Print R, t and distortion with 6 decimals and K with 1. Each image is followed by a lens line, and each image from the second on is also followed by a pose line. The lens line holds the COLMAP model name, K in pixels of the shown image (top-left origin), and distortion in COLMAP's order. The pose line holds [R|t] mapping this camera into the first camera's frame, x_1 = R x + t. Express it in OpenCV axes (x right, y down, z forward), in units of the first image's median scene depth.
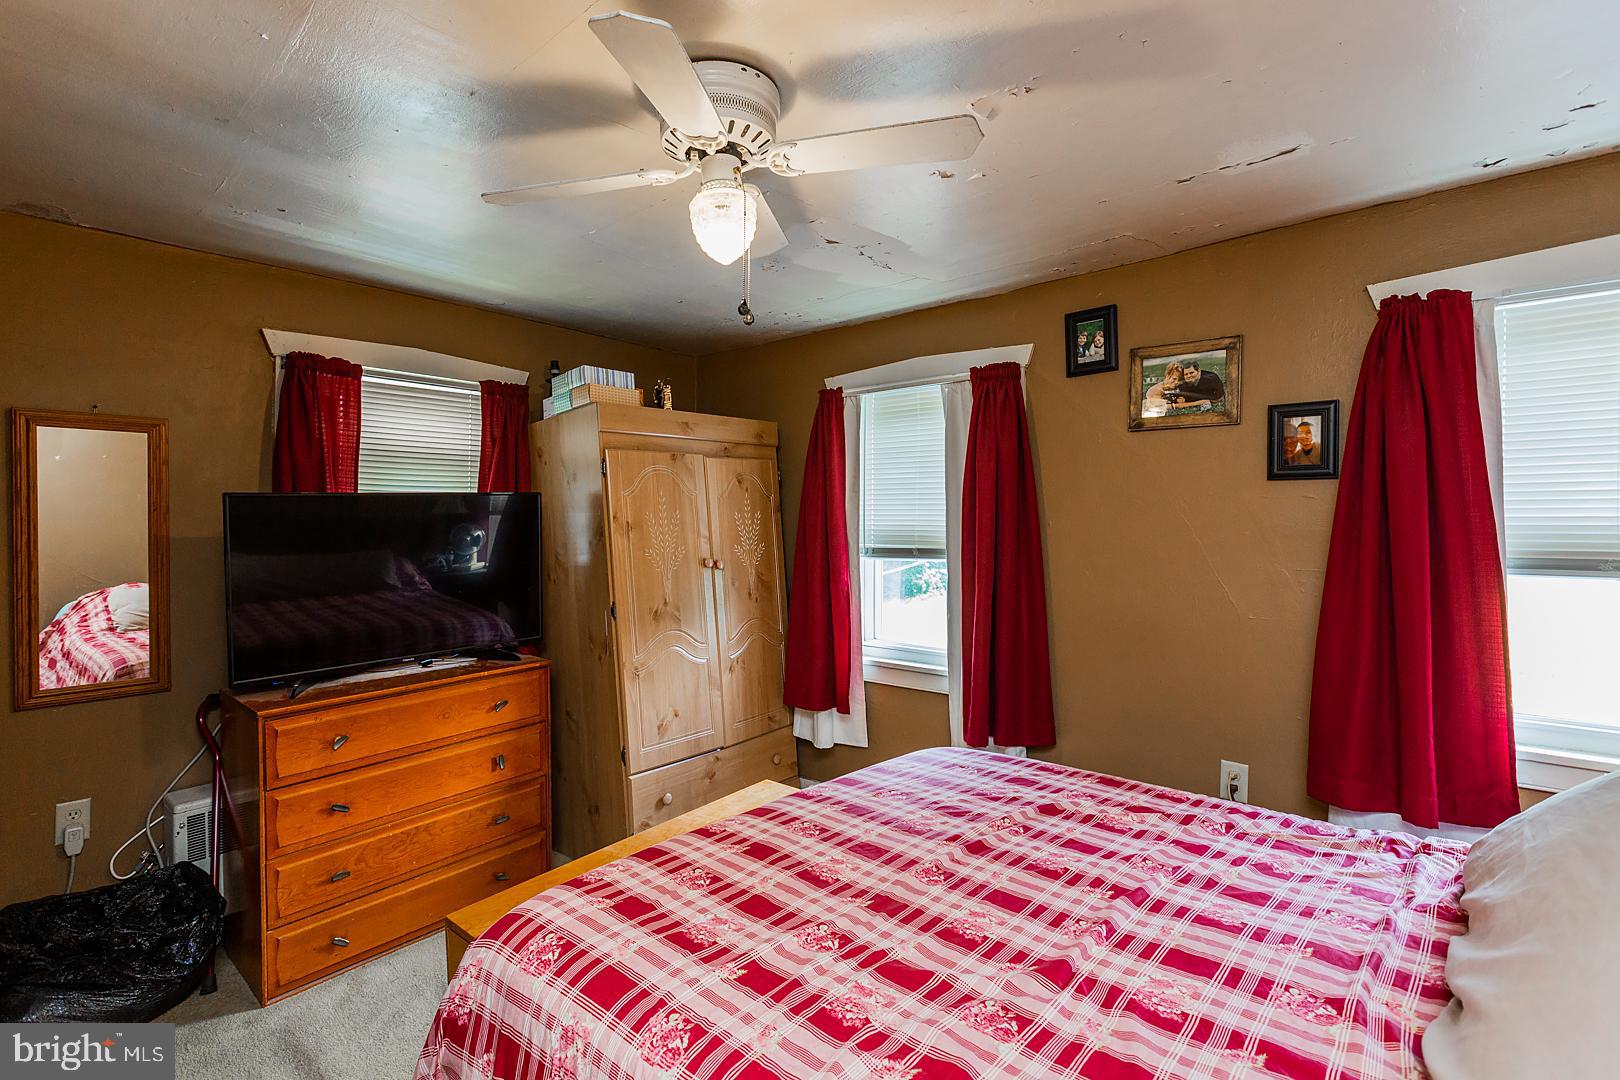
lens RADIAL K [[727.3, 0, 788.9], [0, 727.3, 532.3], [0, 0, 1]] dist [-0.000118, -0.000780]
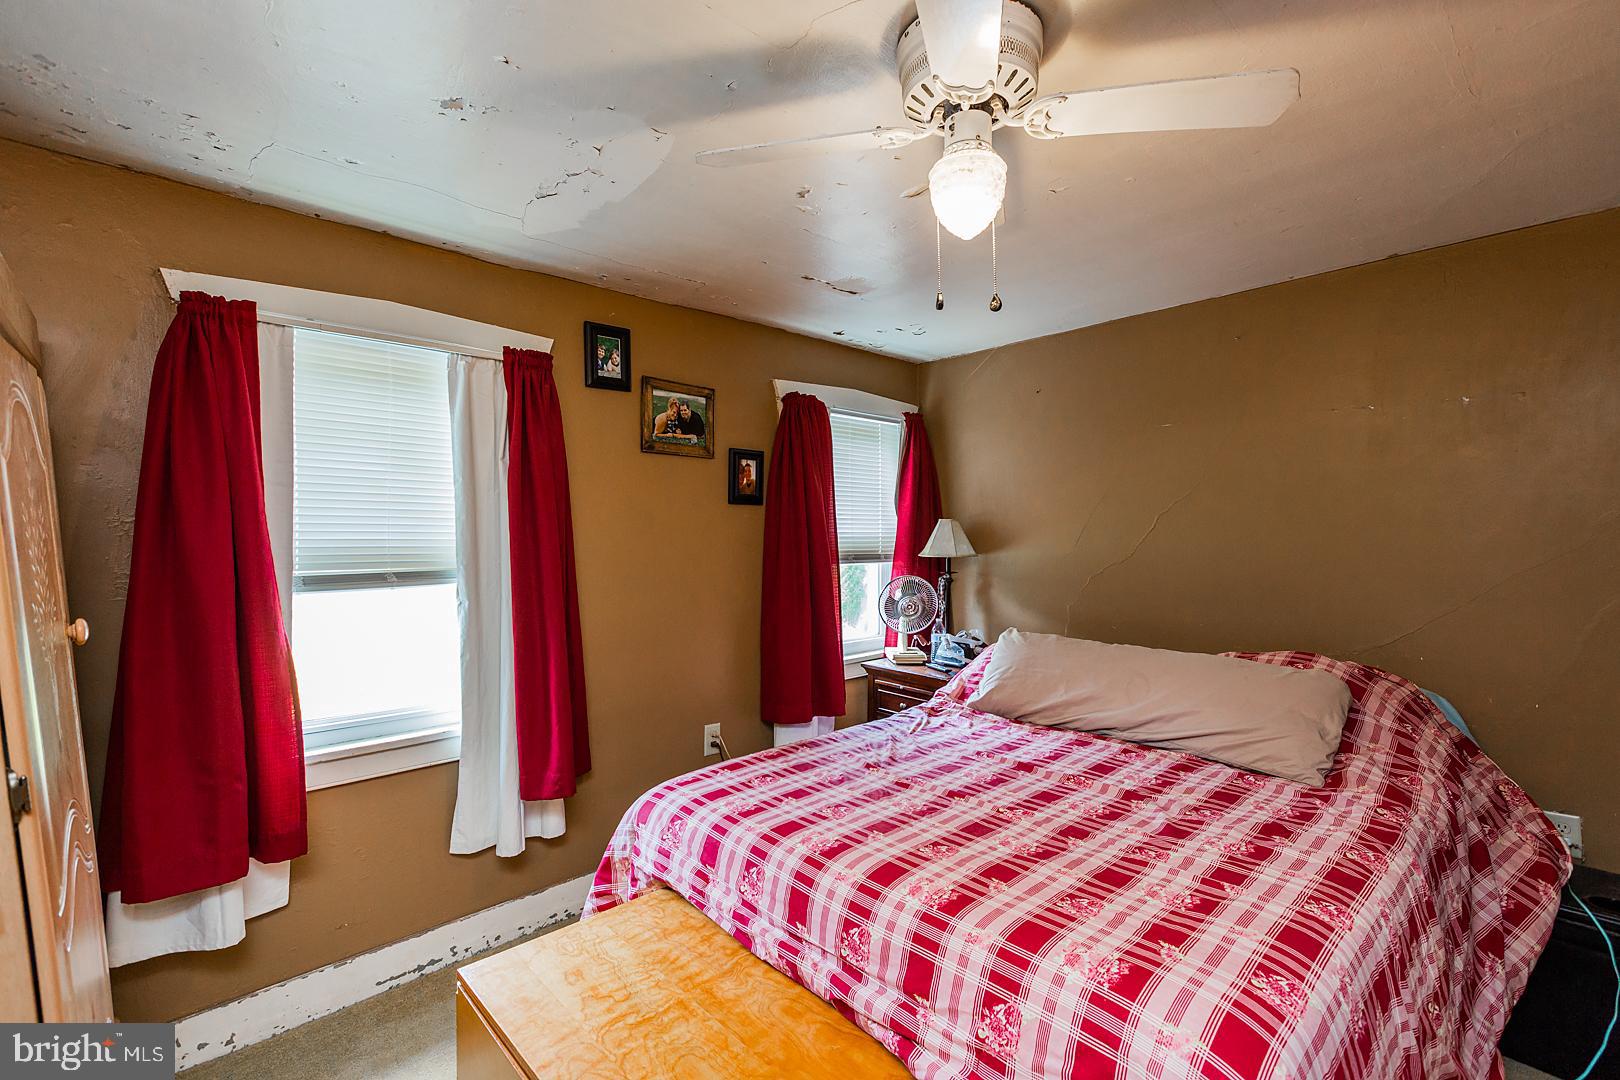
lens RADIAL K [[727.3, 0, 788.9], [0, 727.3, 532.3], [0, 0, 1]] dist [-0.000118, -0.000780]
pose [[0.118066, 0.007620, 0.992977, -0.621877], [0.017404, 0.999801, -0.009742, -0.003417], [-0.992853, 0.018432, 0.117910, 0.699535]]
